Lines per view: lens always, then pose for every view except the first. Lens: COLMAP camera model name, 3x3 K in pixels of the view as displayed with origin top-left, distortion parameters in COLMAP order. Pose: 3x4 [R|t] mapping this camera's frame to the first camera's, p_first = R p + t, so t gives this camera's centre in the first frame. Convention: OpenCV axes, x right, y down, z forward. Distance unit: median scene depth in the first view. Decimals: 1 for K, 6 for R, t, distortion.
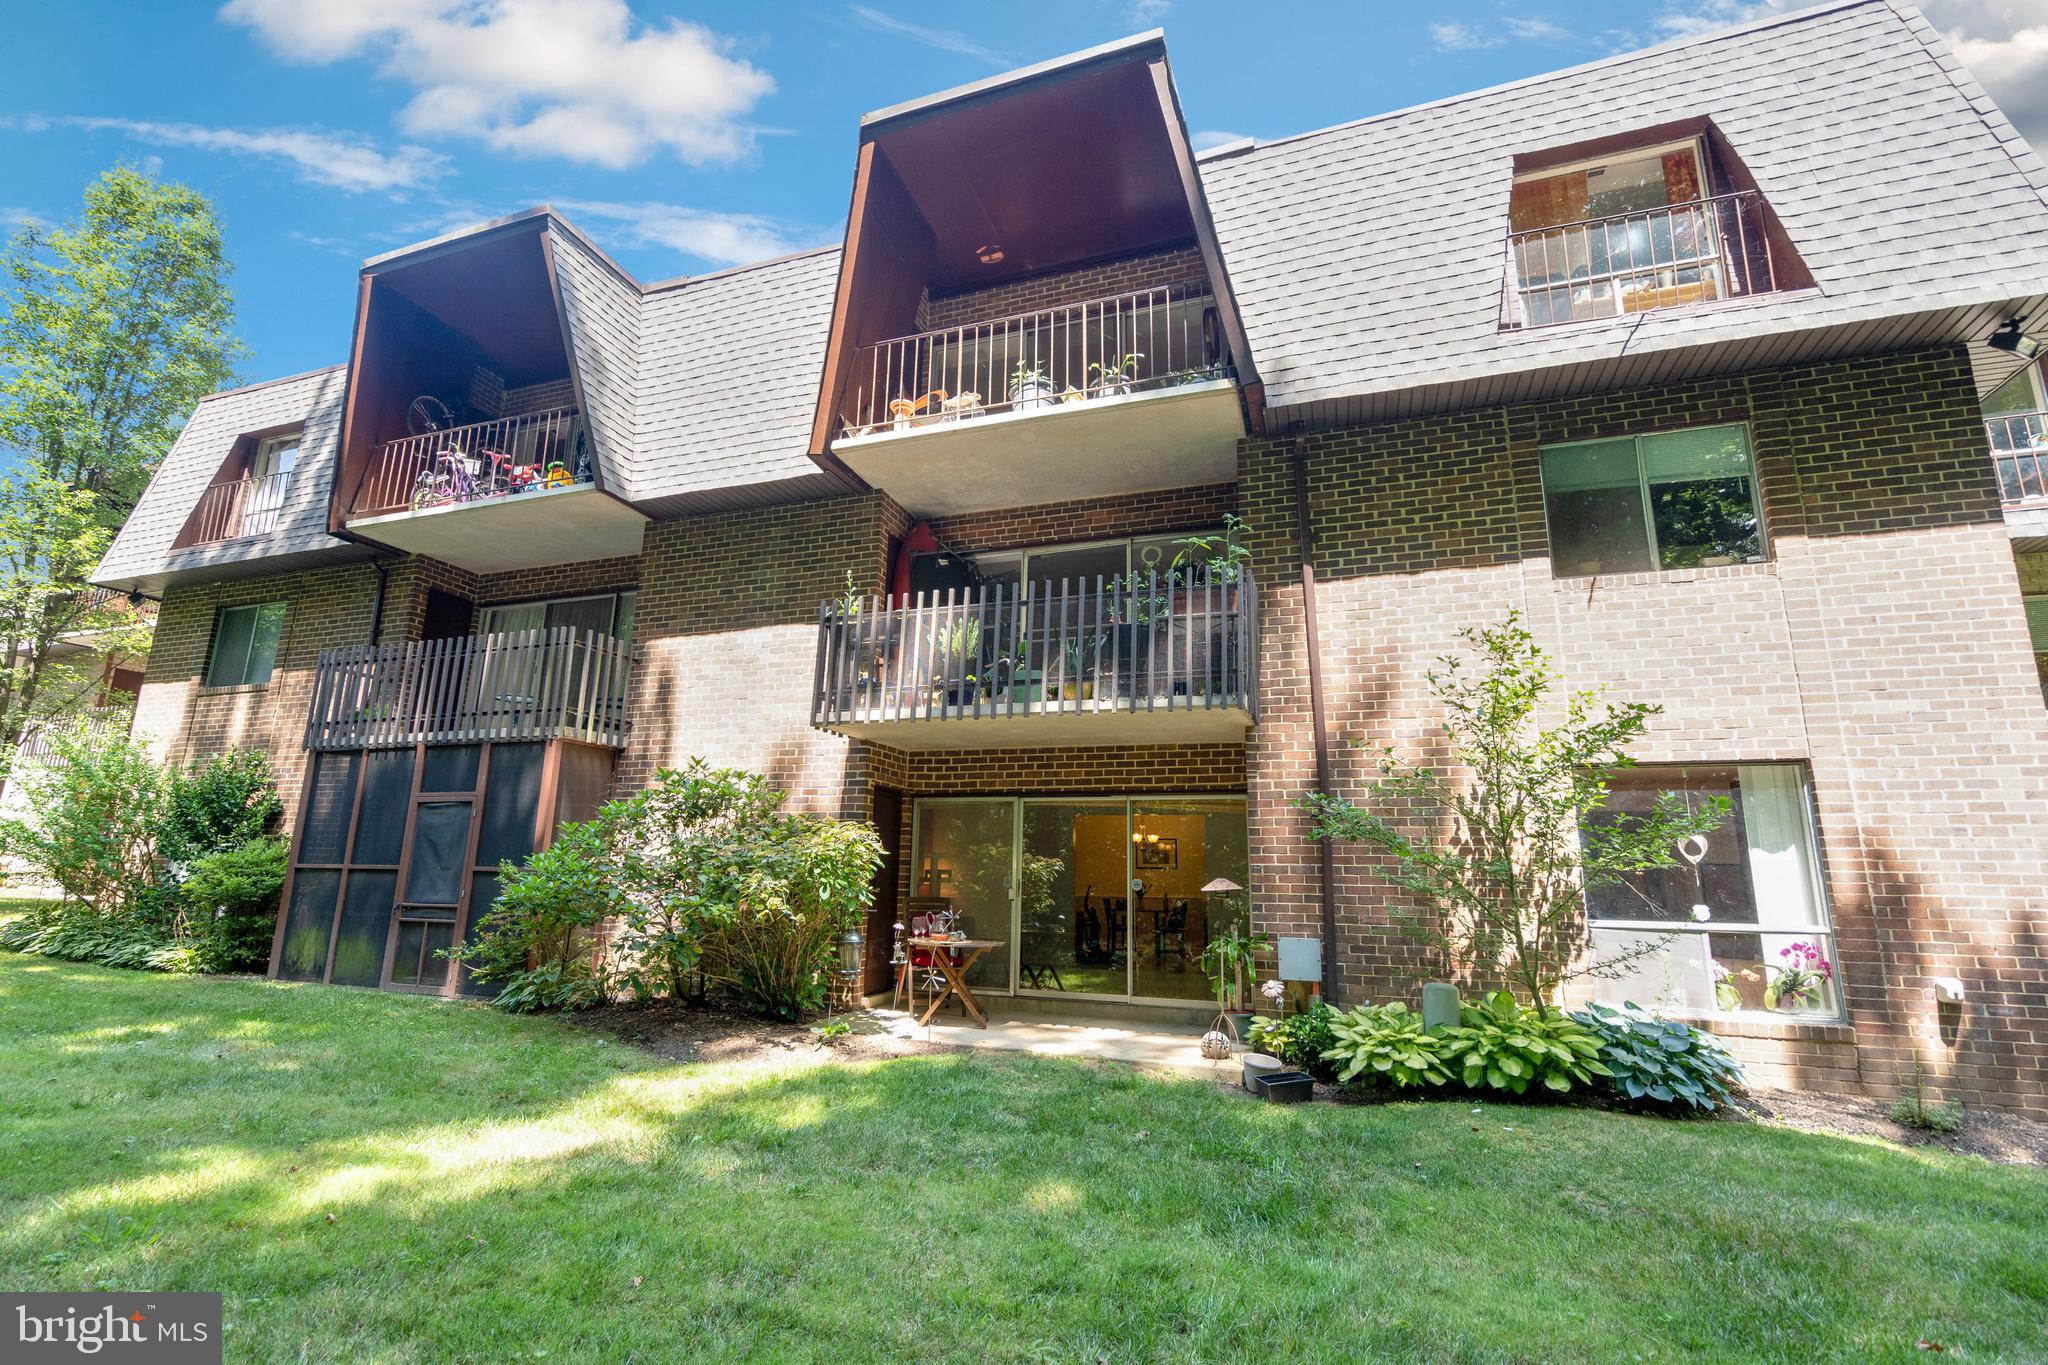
lens RADIAL K [[937.4, 0, 1021.2], [0, 937.4, 685.0], [0, 0, 1]] dist [-0.005563, 0.002873]
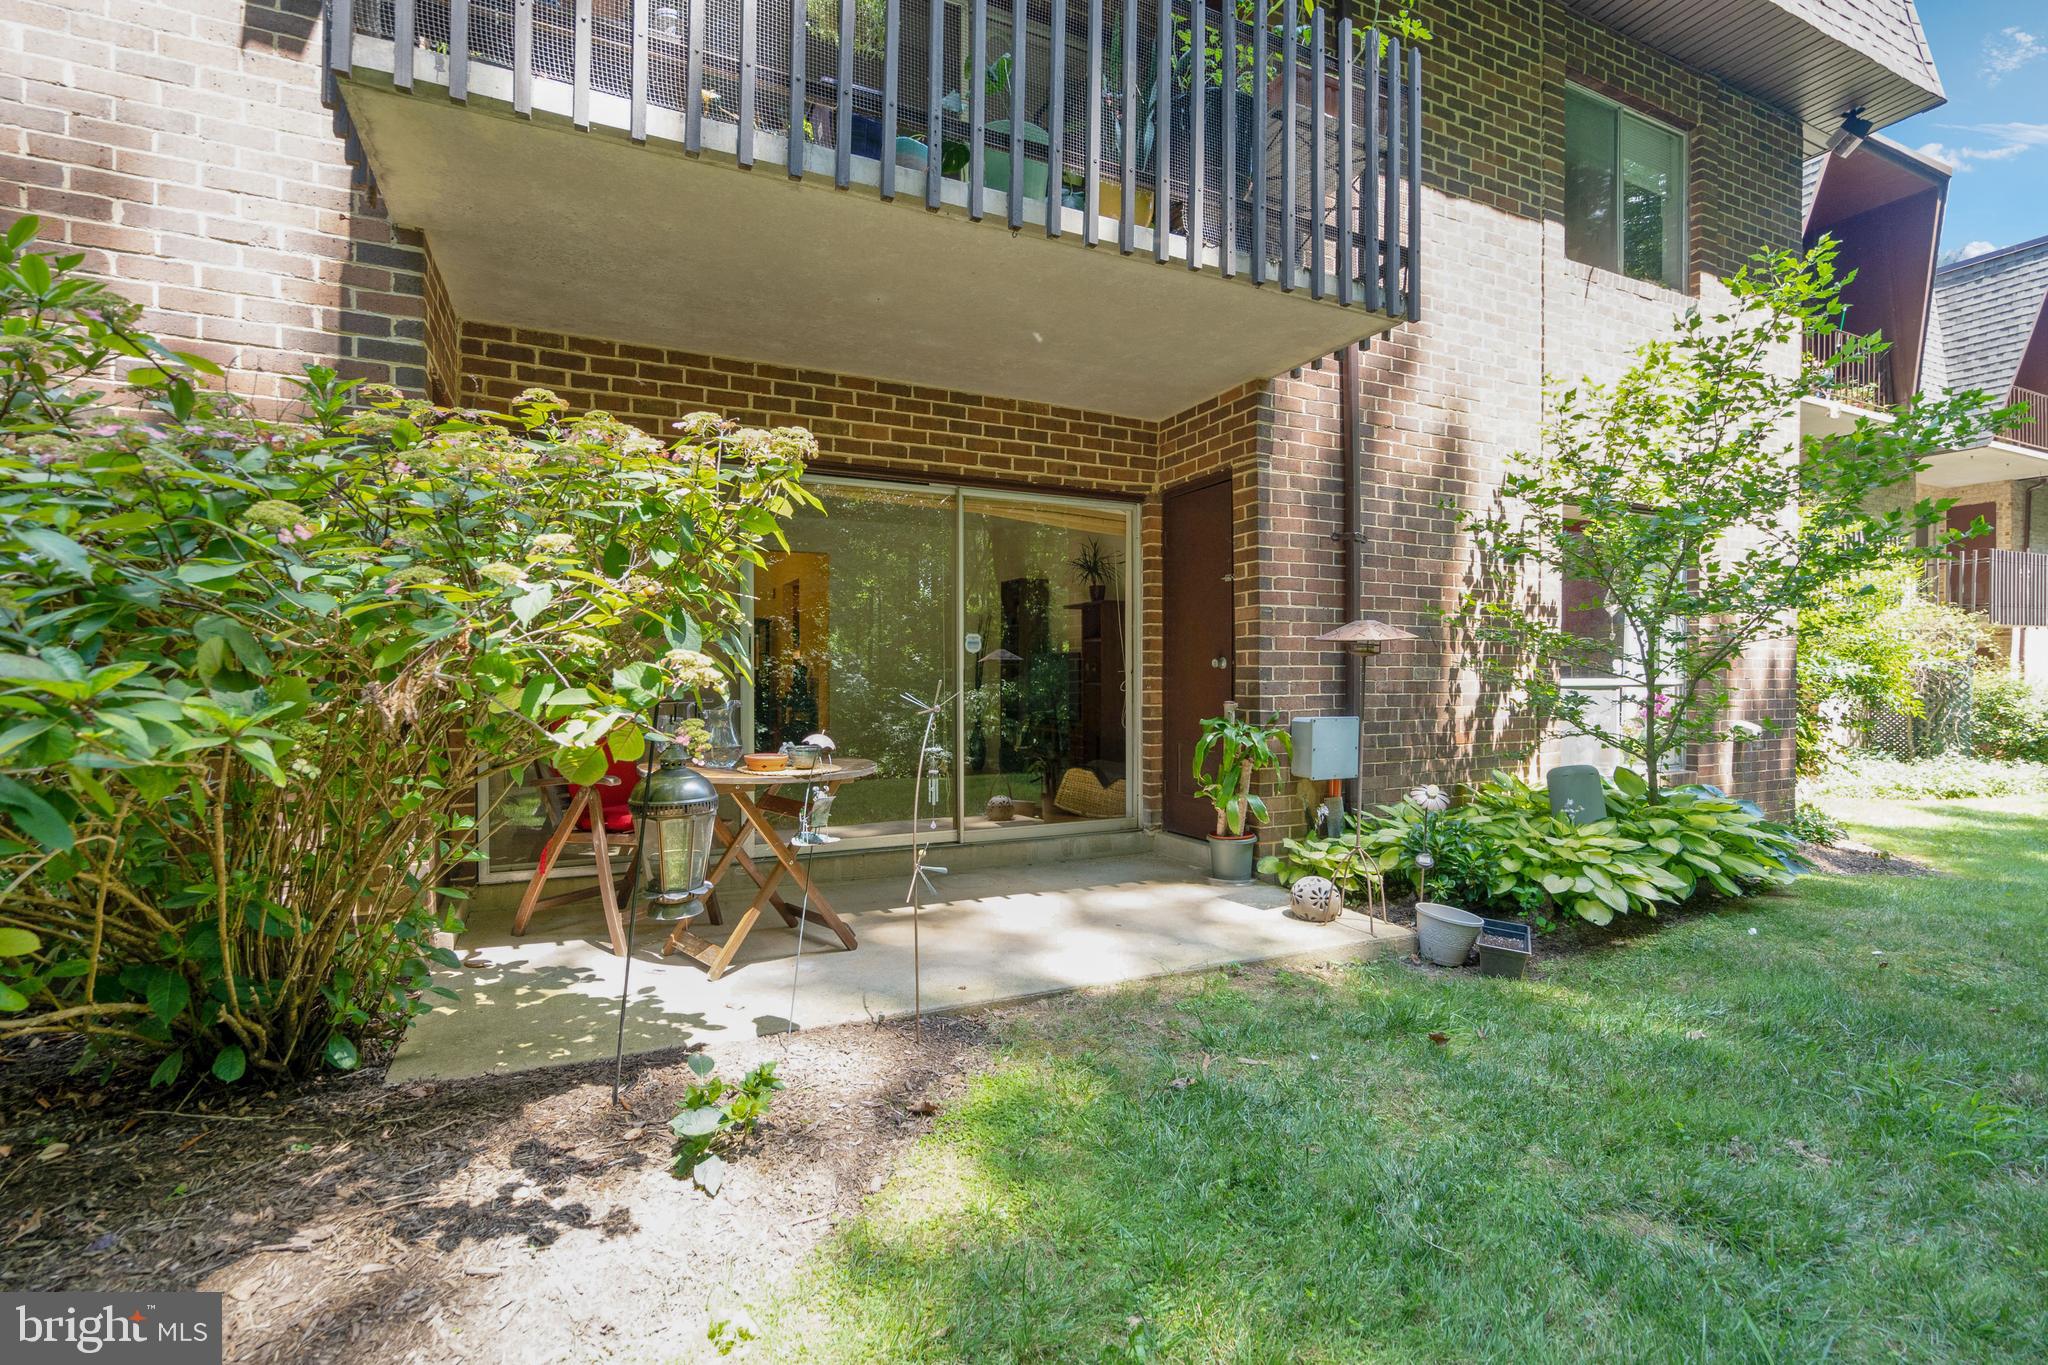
lens RADIAL K [[937.4, 0, 1017.0], [0, 937.4, 692.0], [0, 0, 1]] dist [-0.005563, 0.002873]
pose [[0.705113, -0.030344, 0.708446, -0.260505], [-0.131506, 0.976156, 0.172699, 0.136575], [-0.696794, -0.214937, 0.684310, 0.570504]]
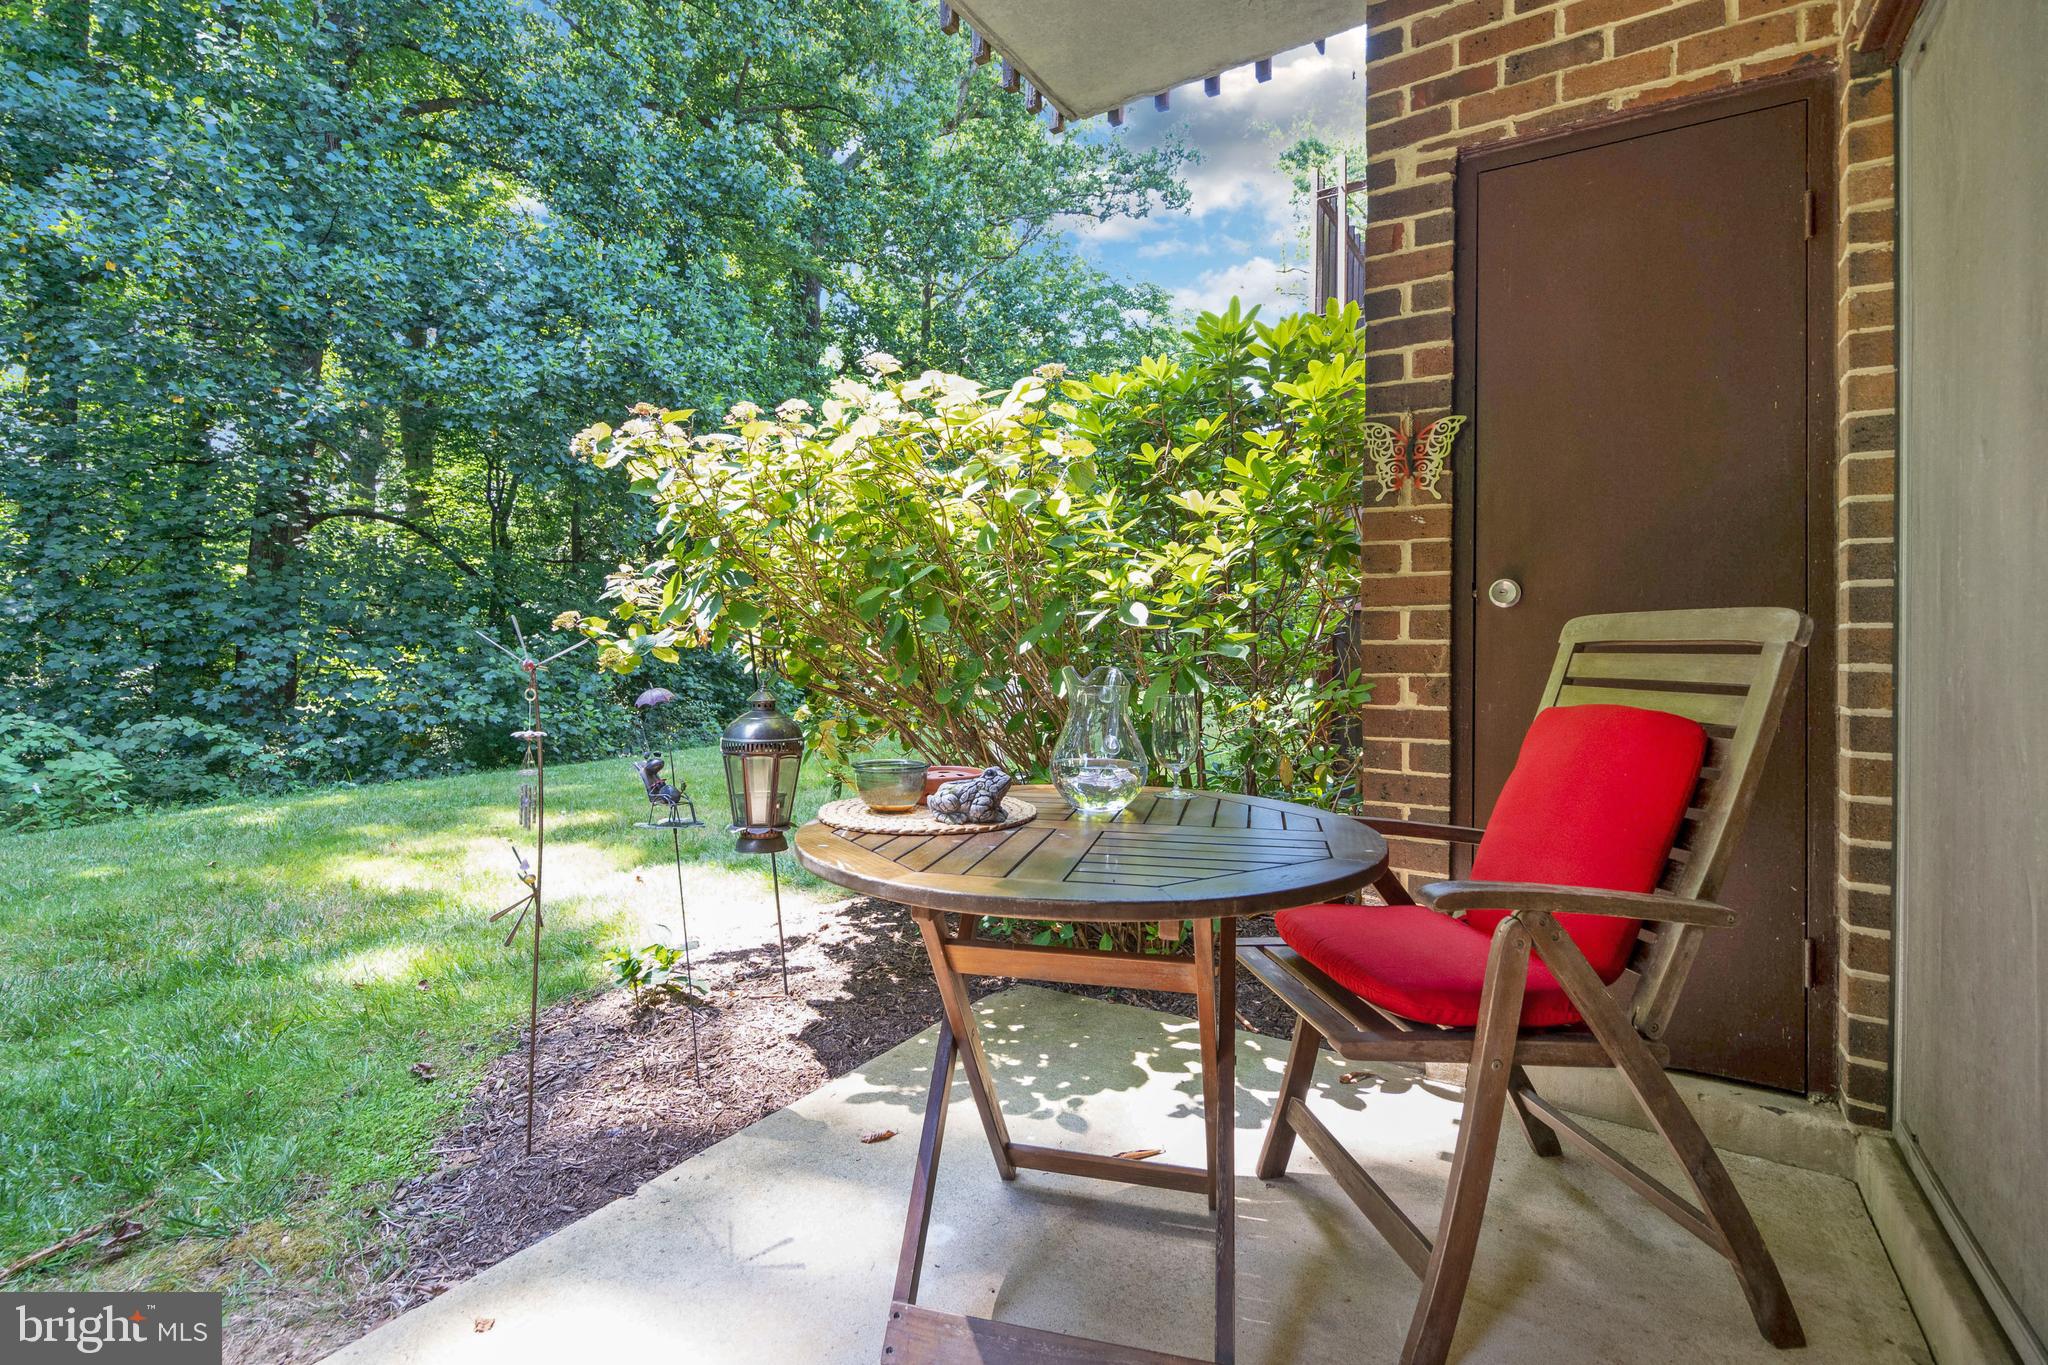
lens RADIAL K [[937.4, 0, 997.6], [0, 937.4, 641.1], [0, 0, 1]] dist [-0.005563, 0.002873]
pose [[-0.237967, -0.027112, -0.970895, 0.095731], [0.185364, 0.979970, -0.072798, 0.223162], [0.953421, -0.197292, -0.228175, 0.927692]]
